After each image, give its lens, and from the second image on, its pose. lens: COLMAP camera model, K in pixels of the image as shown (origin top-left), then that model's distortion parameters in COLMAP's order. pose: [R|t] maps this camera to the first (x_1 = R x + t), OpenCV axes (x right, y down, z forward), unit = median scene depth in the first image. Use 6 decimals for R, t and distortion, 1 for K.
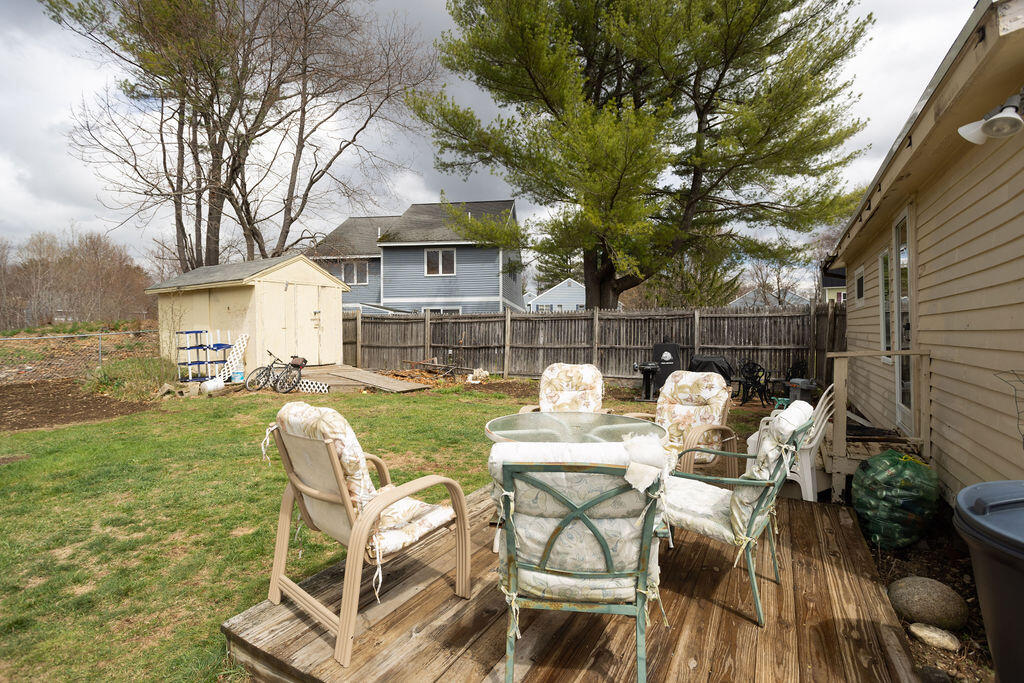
lens RADIAL K [[500.1, 0, 516.8], [0, 500.1, 342.0], [0, 0, 1]] dist [-0.041880, 0.030676]
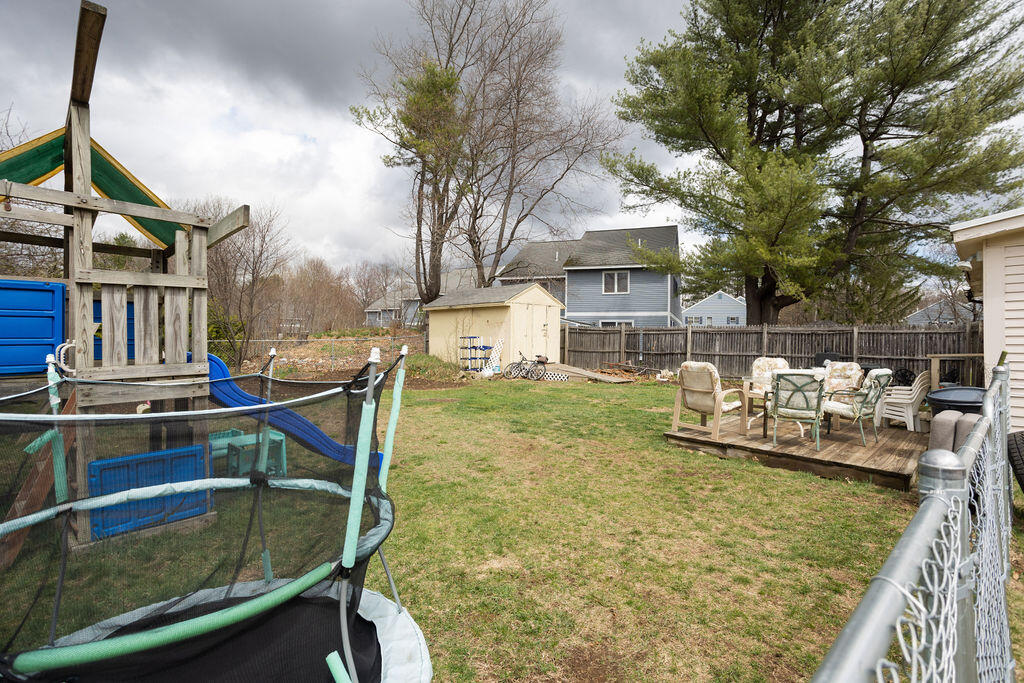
lens RADIAL K [[506.1, 0, 512.4], [0, 506.1, 331.6], [0, 0, 1]] dist [-0.034185, 0.031078]
pose [[0.963336, 0.014018, -0.267932, -0.102117], [-0.024957, 0.998986, -0.037465, 0.012611], [0.267135, 0.042778, 0.962709, -0.346663]]
